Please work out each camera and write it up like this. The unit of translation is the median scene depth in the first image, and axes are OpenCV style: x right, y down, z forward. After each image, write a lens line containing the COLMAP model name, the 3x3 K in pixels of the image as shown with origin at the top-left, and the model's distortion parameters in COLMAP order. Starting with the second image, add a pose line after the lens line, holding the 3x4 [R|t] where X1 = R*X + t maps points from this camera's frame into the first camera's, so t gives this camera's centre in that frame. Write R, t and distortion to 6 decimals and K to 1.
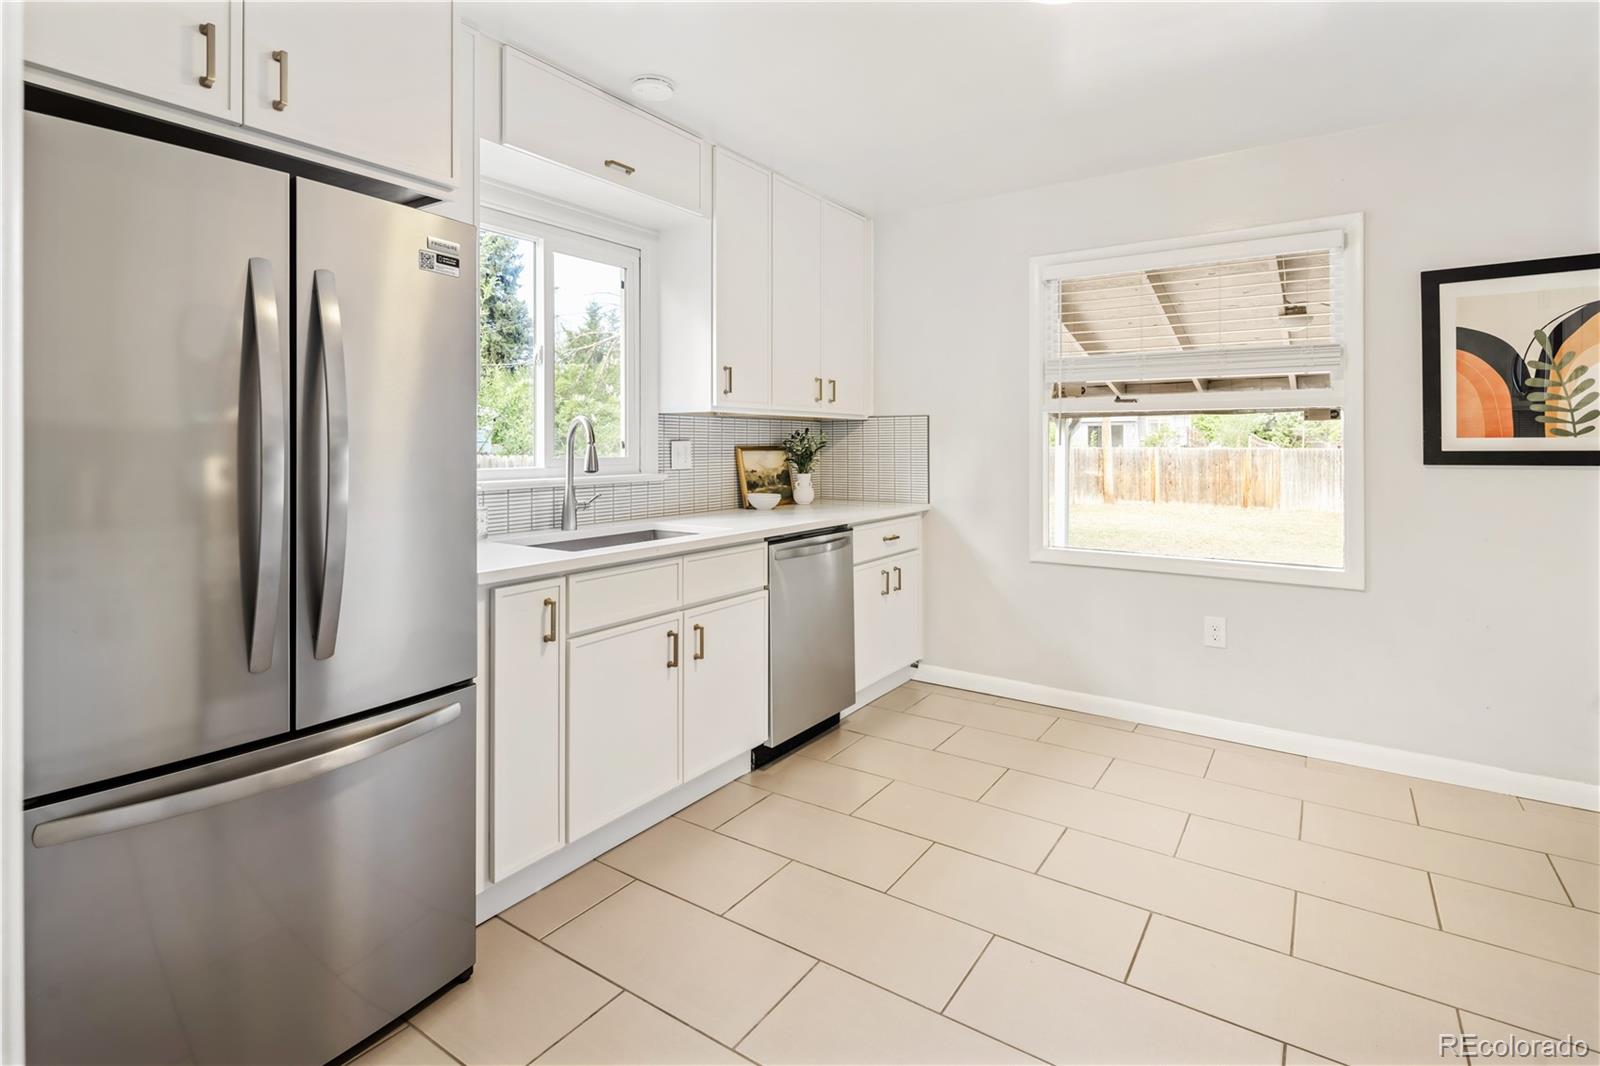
lens RADIAL K [[779.2, 0, 805.4], [0, 779.2, 440.1], [0, 0, 1]] dist [0.000548, -0.000255]
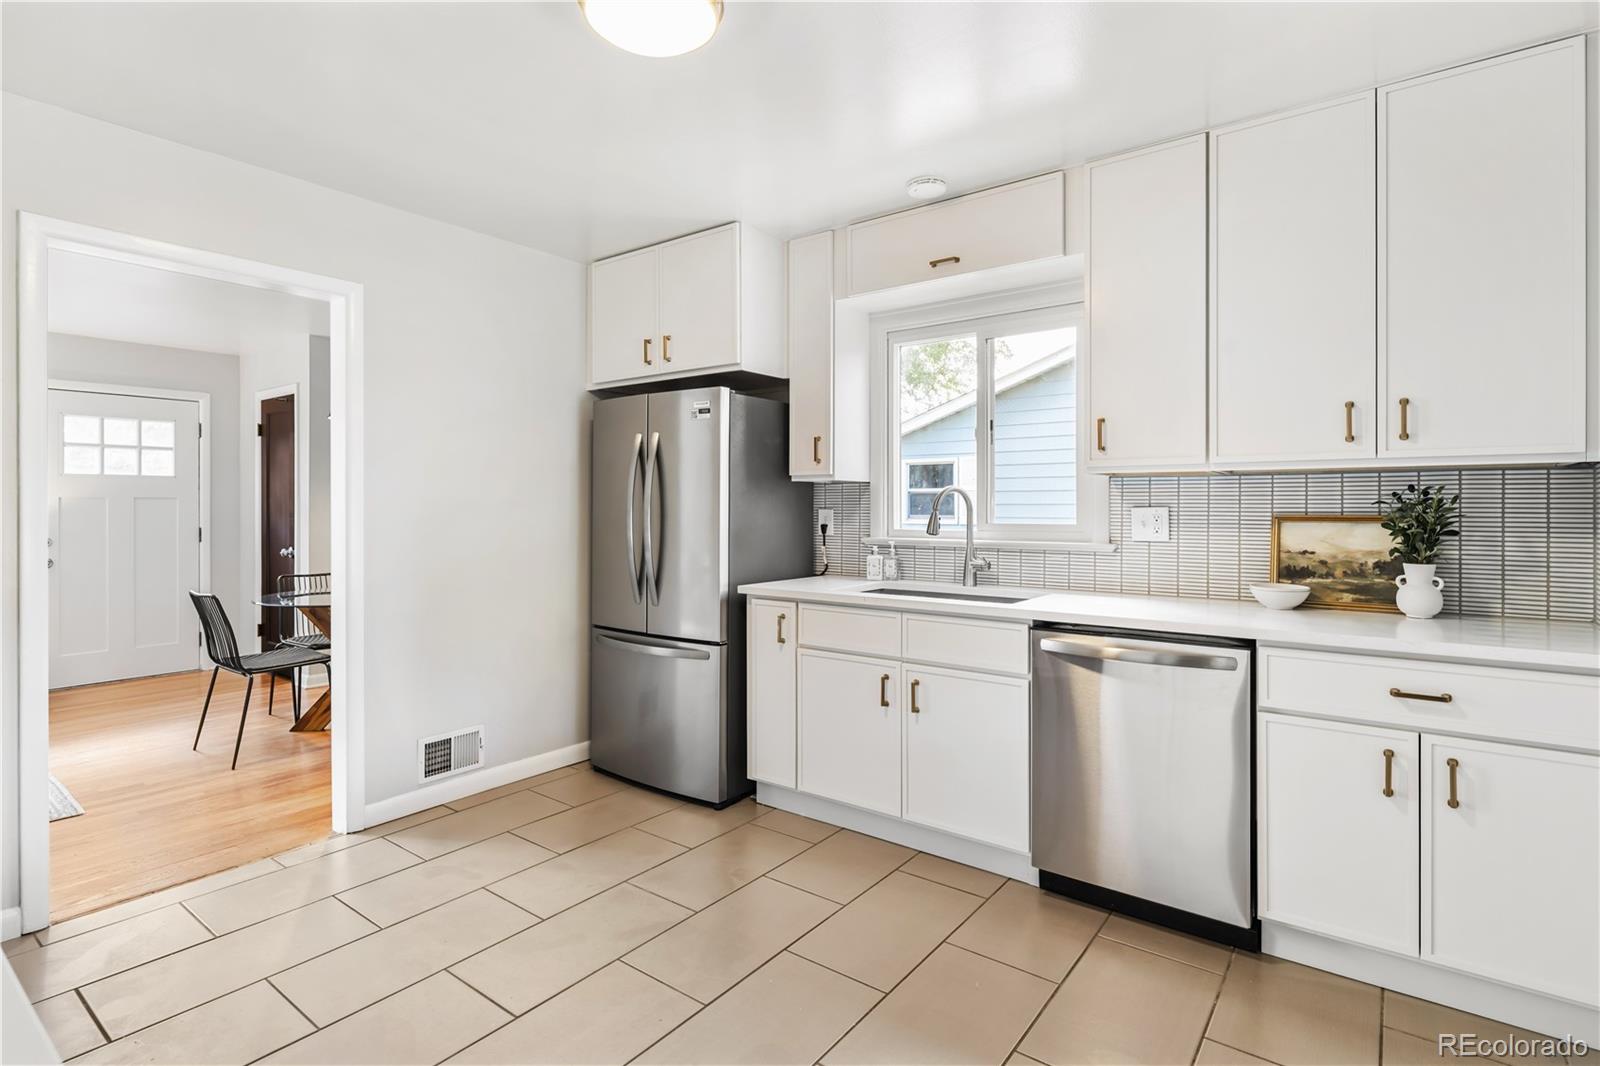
lens RADIAL K [[787.5, 0, 782.6], [0, 787.5, 508.8], [0, 0, 1]] dist [-0.001427, -0.001284]
pose [[-0.060111, 0.003416, -0.998186, 0.786181], [0.004254, 0.999986, 0.003166, -0.001949], [0.998183, -0.004056, -0.060125, 0.730833]]
